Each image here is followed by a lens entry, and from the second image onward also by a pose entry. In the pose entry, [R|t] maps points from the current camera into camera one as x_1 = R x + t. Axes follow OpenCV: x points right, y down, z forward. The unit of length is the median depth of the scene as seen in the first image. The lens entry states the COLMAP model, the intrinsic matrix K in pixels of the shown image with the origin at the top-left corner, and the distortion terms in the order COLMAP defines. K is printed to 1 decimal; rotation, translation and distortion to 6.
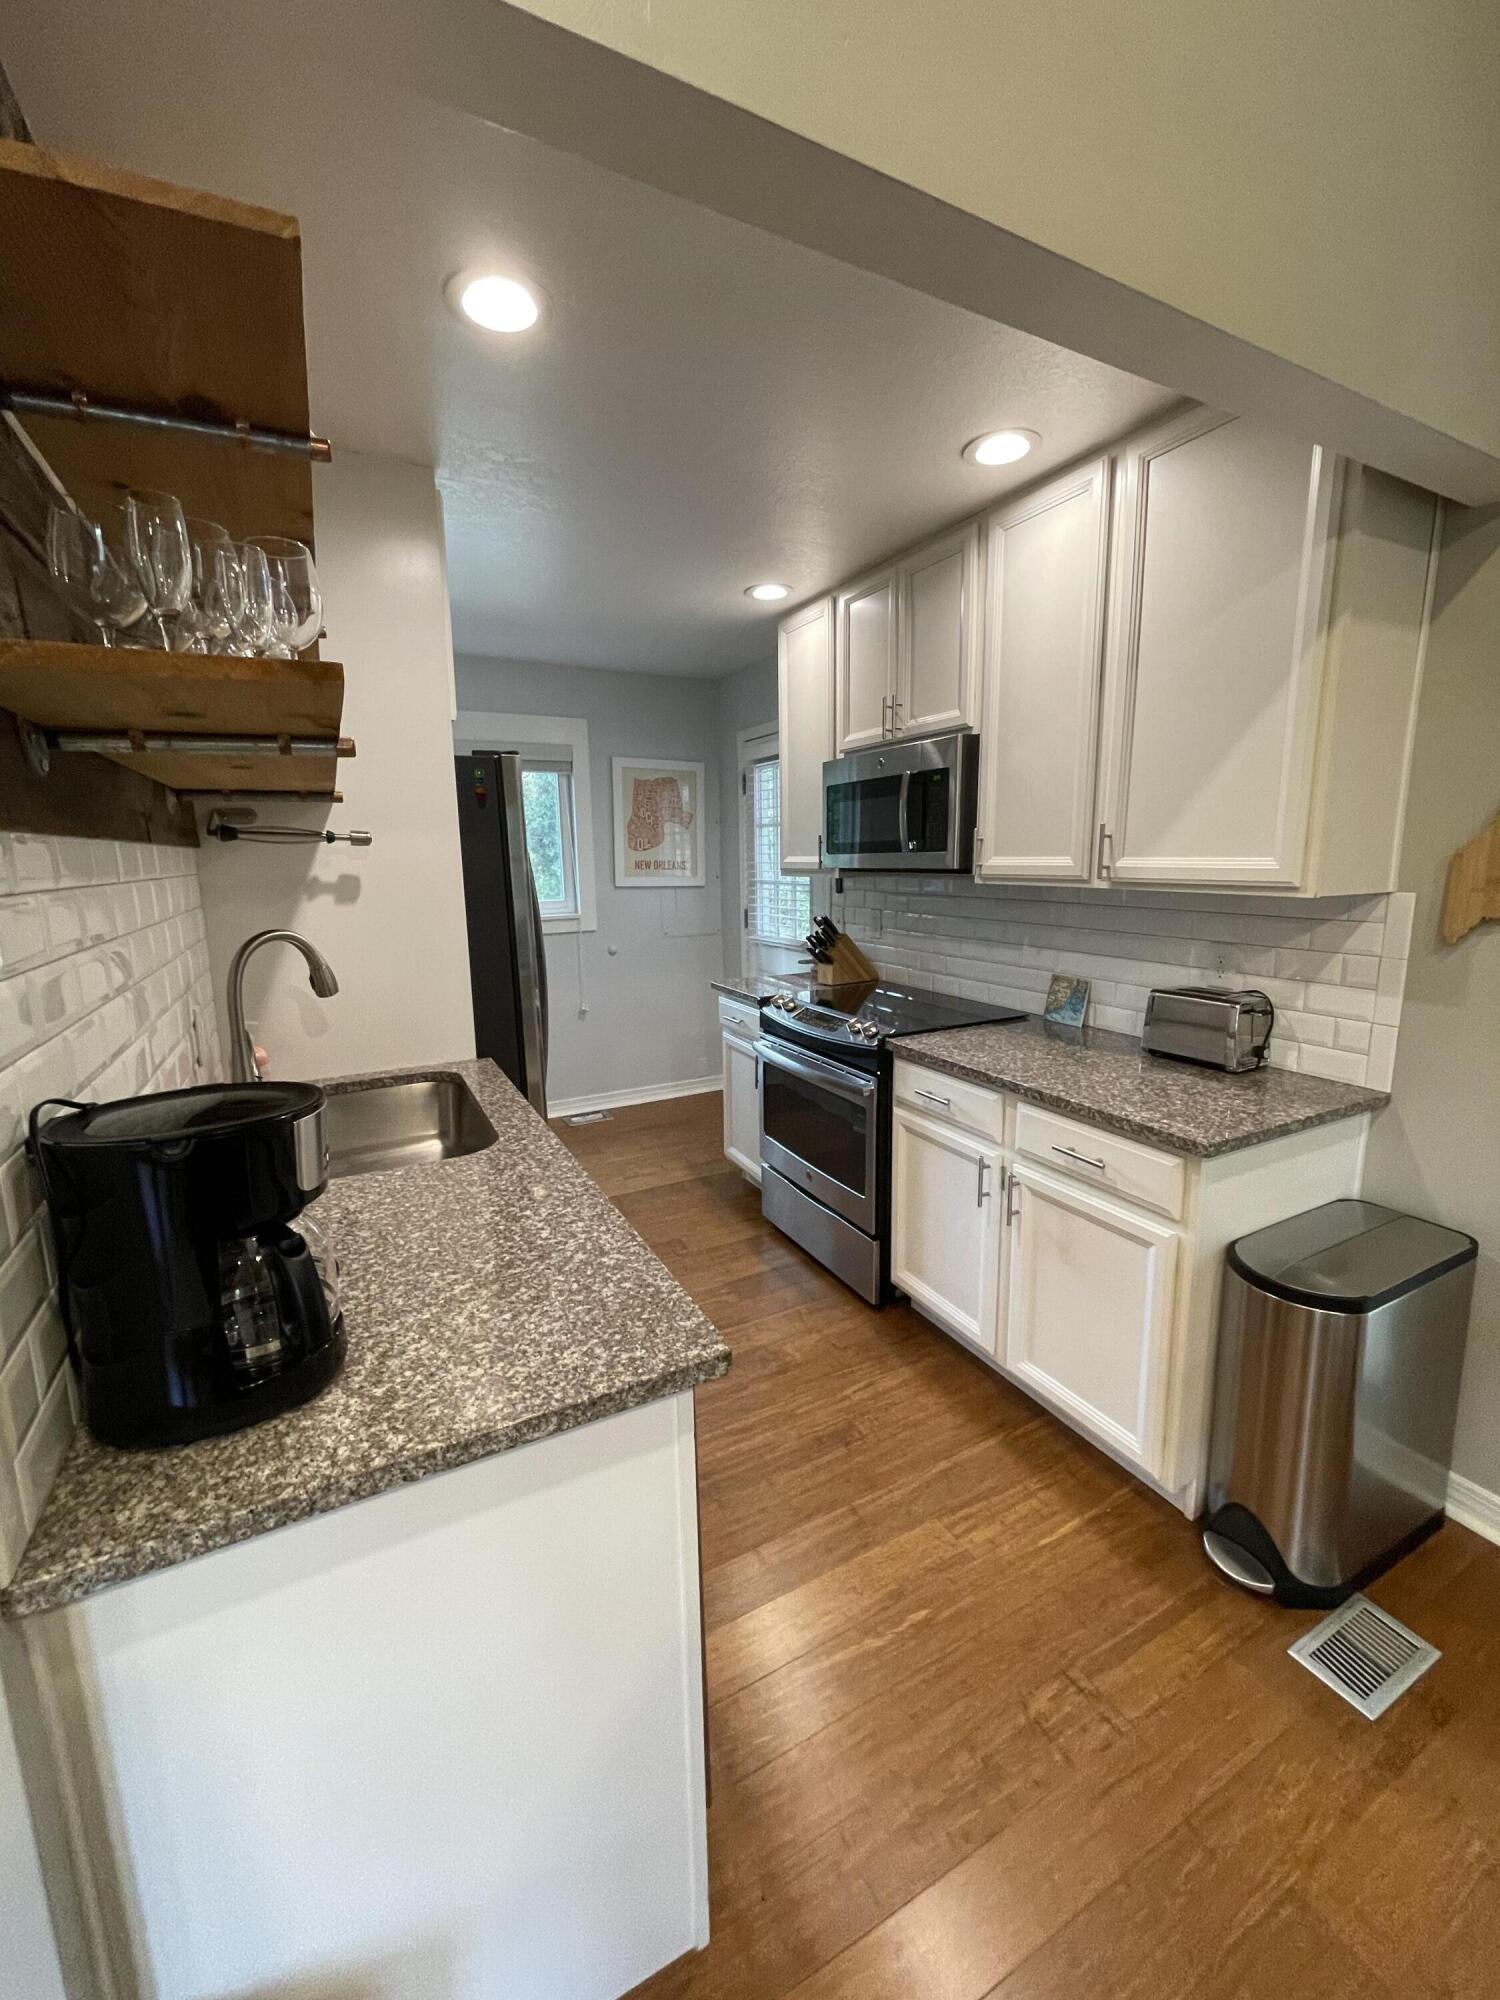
lens RADIAL K [[799.2, 0, 747.9], [0, 799.2, 998.4], [0, 0, 1]] dist [-0.000667, 0.000185]
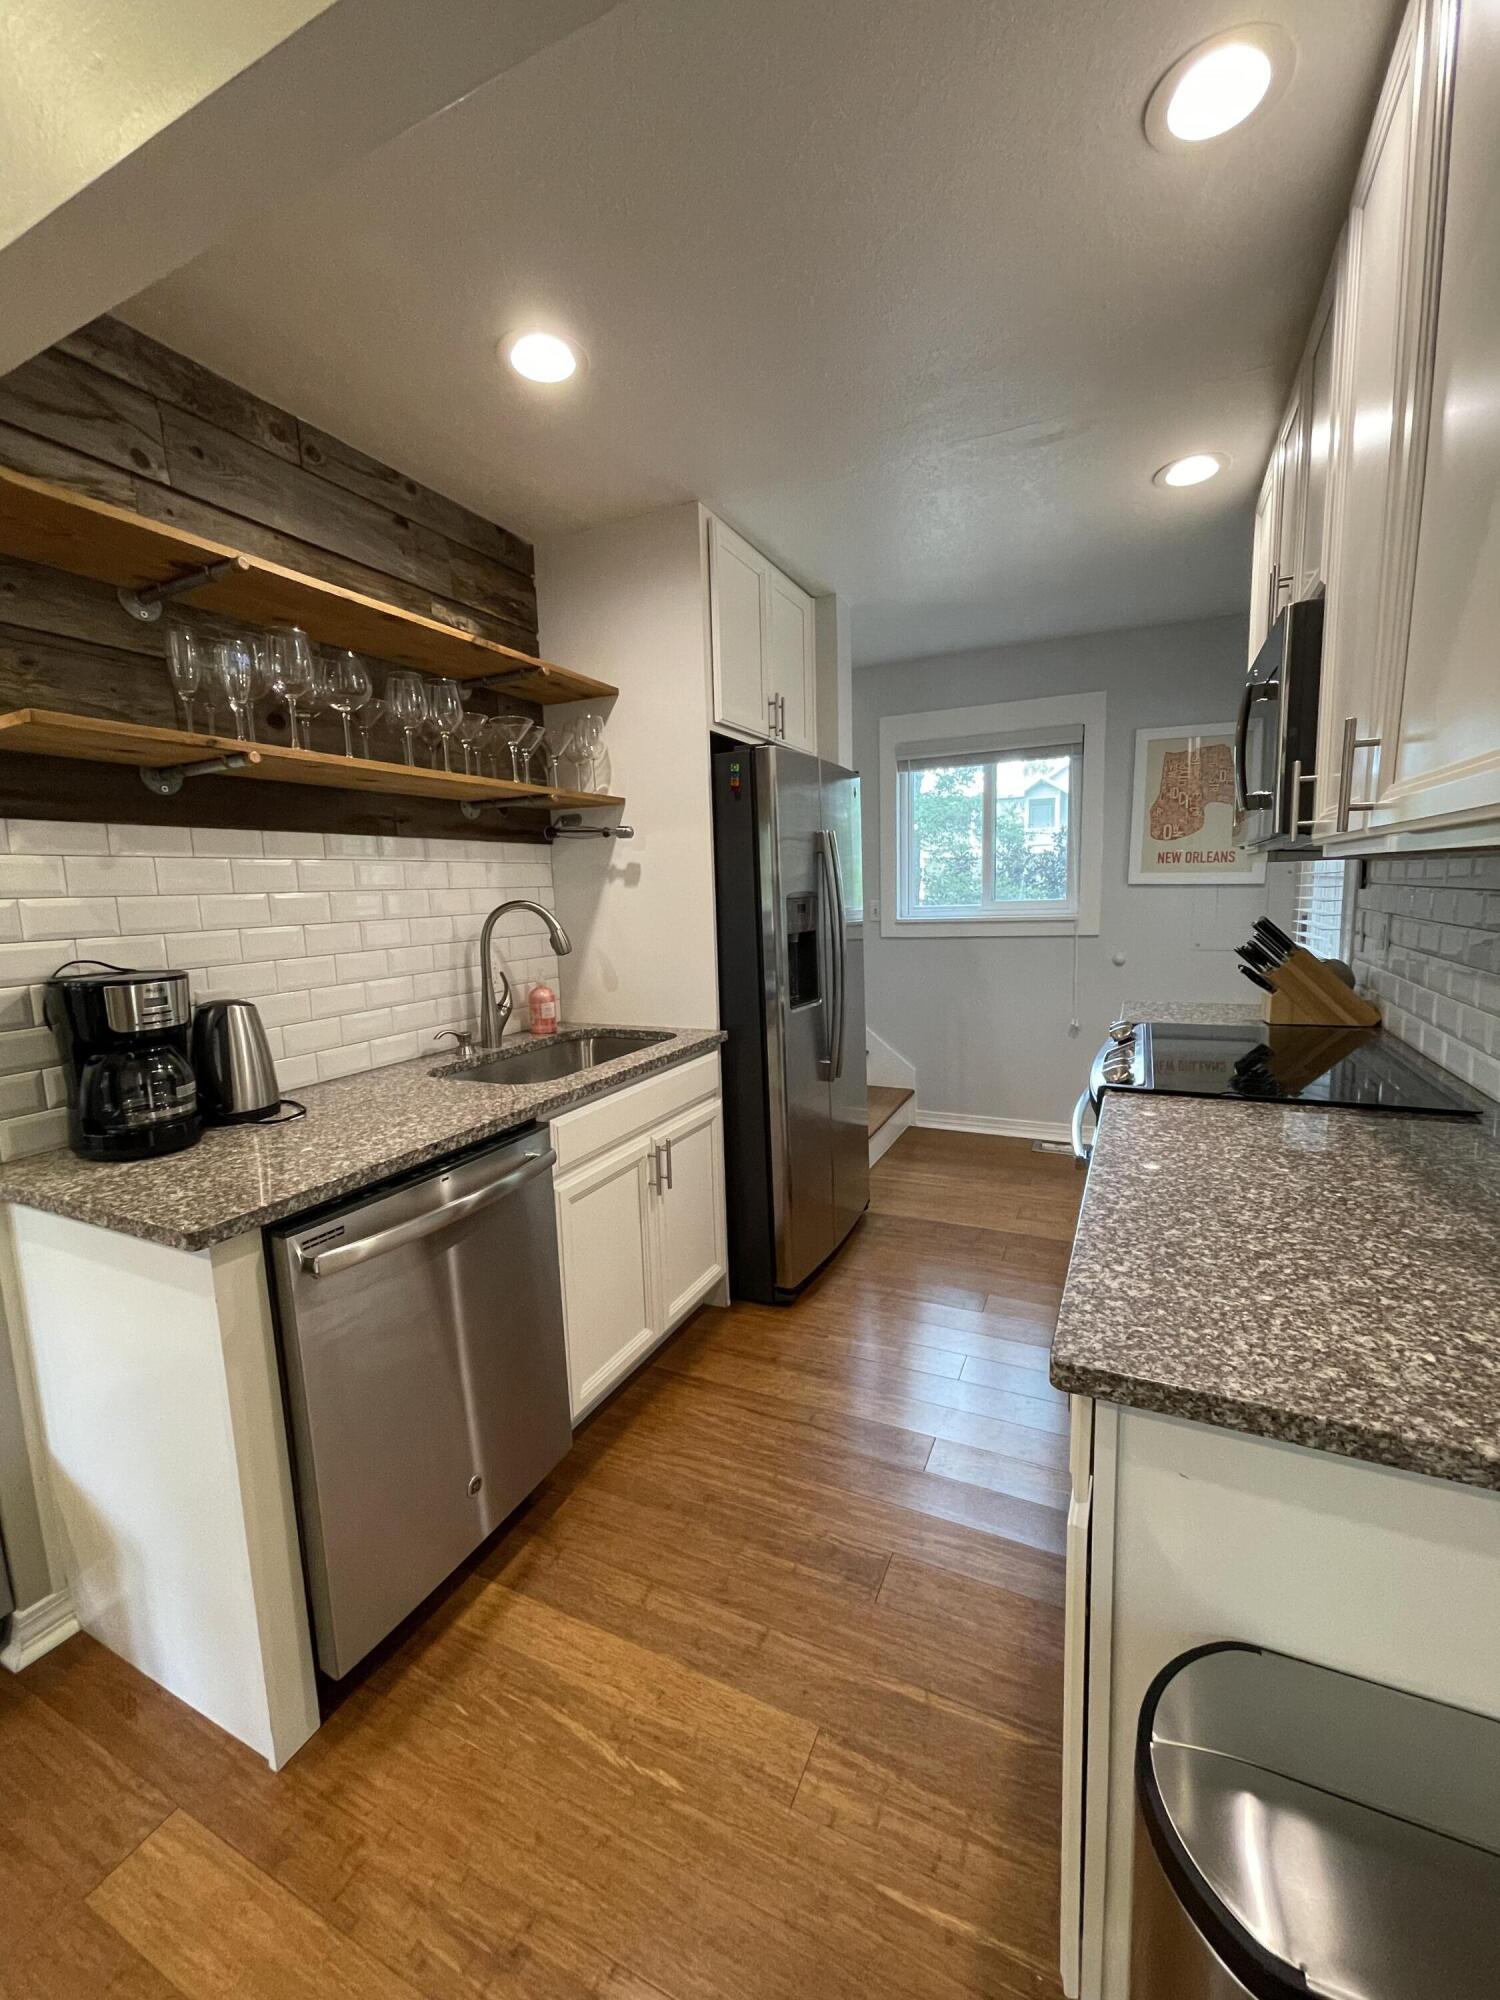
lens RADIAL K [[802.9, 0, 748.0], [0, 802.9, 995.2], [0, 0, 1]] dist [0.001918, -0.000572]
pose [[0.601397, 0.105608, -0.791940, 0.657719], [-0.120586, 0.991868, 0.040697, -0.025899], [0.789798, 0.071022, 0.609242, 0.432211]]
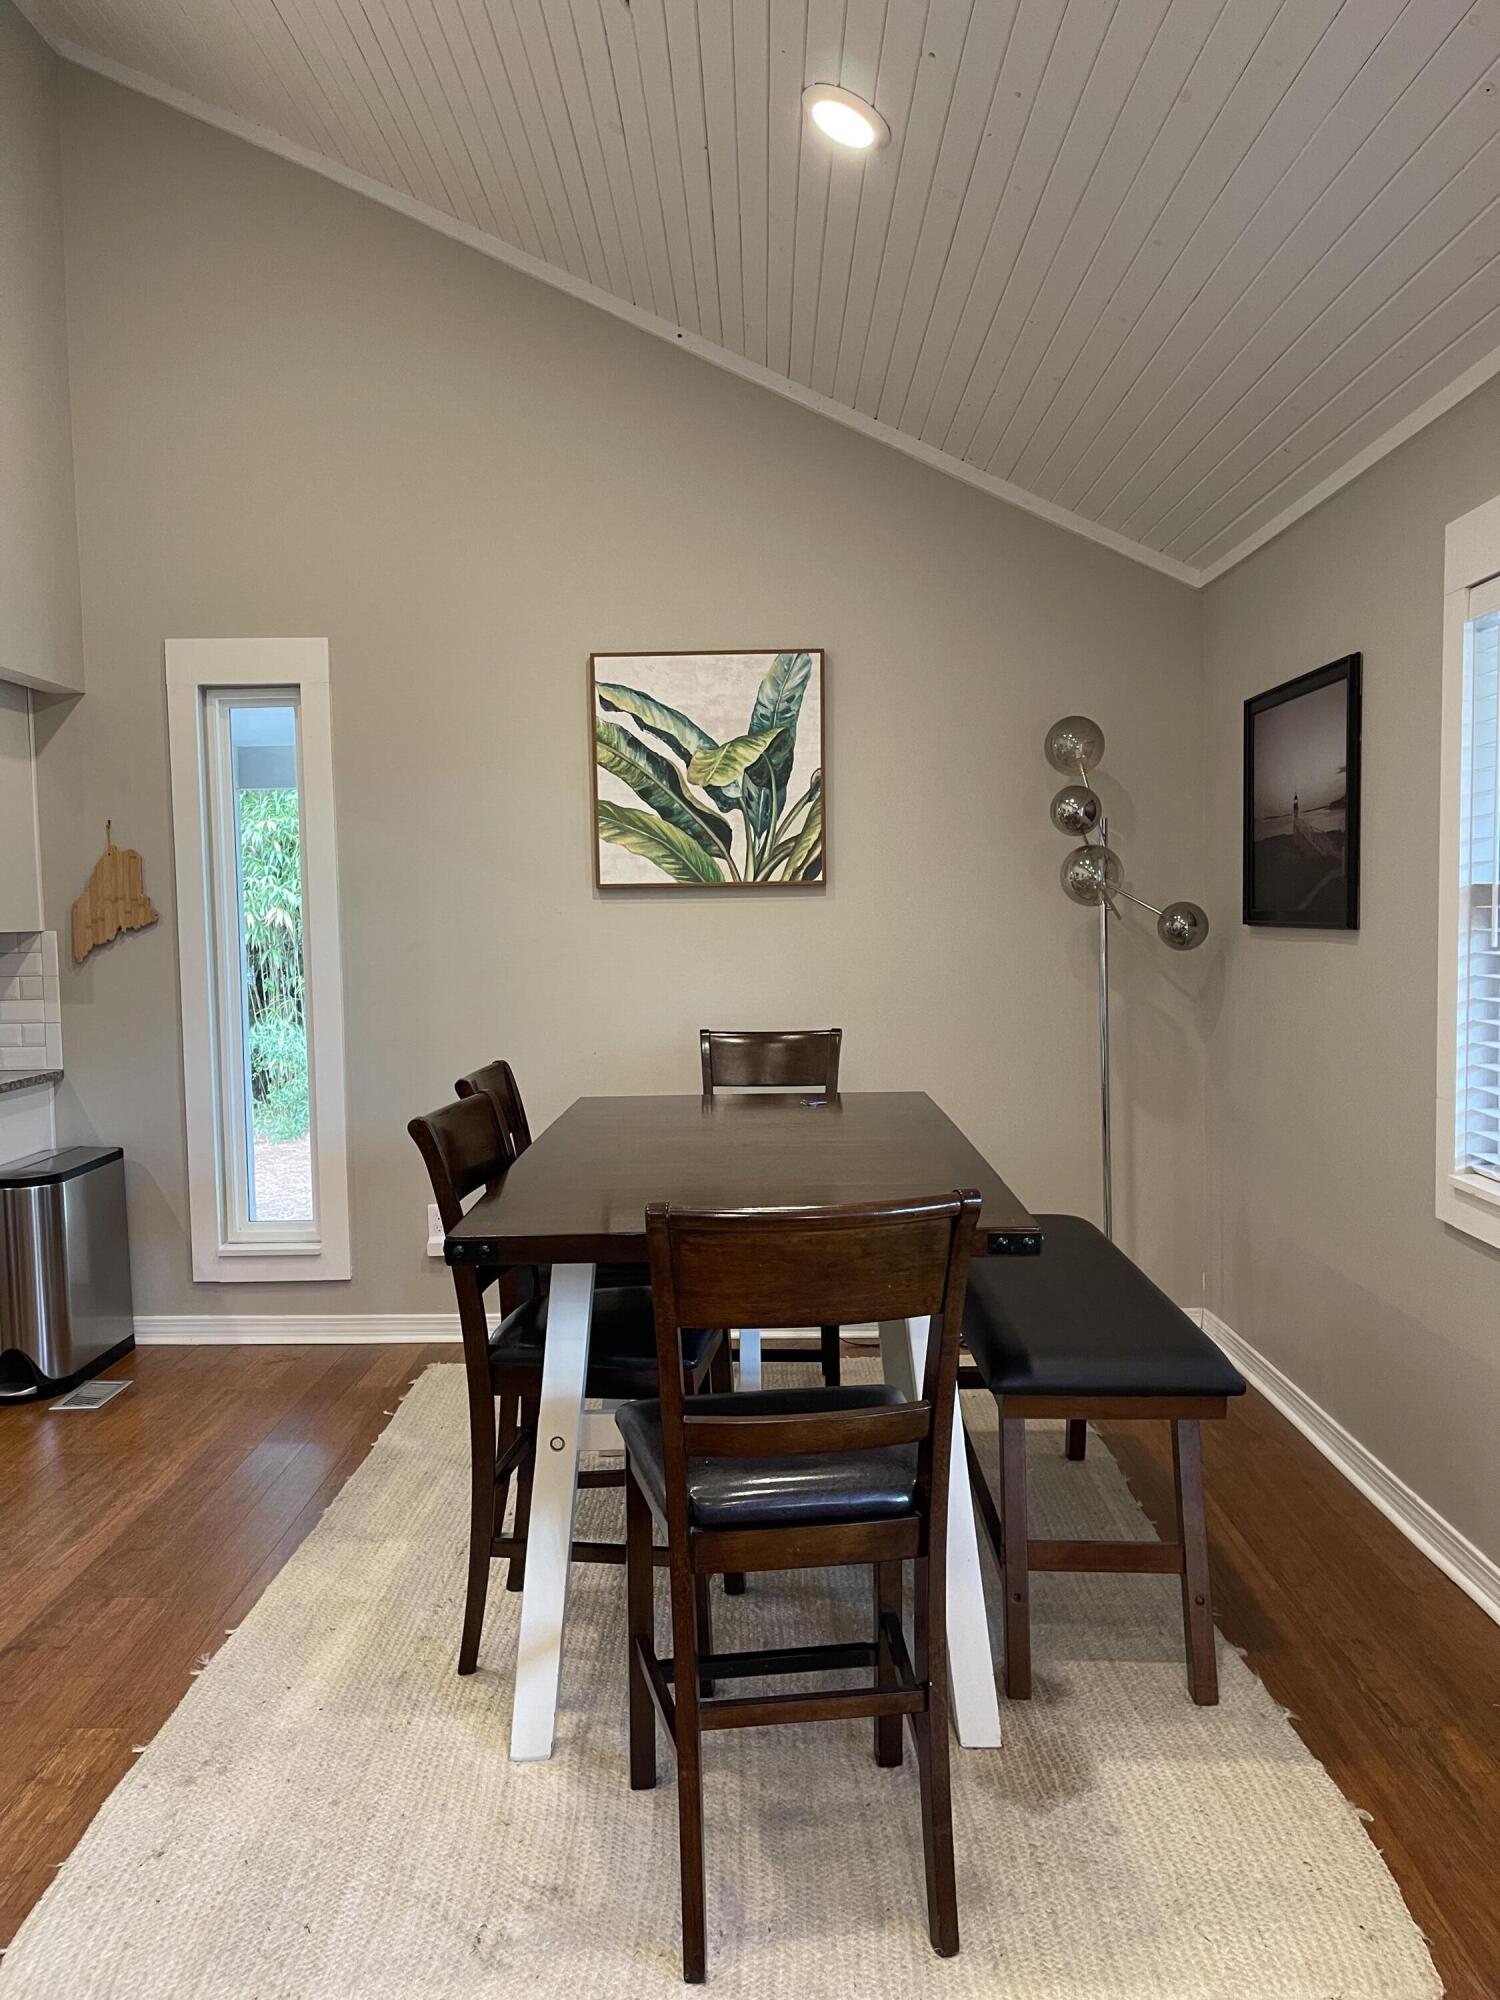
lens RADIAL K [[1499.1, 0, 753.9], [0, 1499.1, 1018.2], [0, 0, 1]] dist [0.087012, -0.145877]
pose [[0.465295, -0.050114, 0.883736, -0.947786], [0.168502, 0.985154, -0.032853, 0.301778], [-0.868969, 0.164198, 0.466832, -1.265510]]
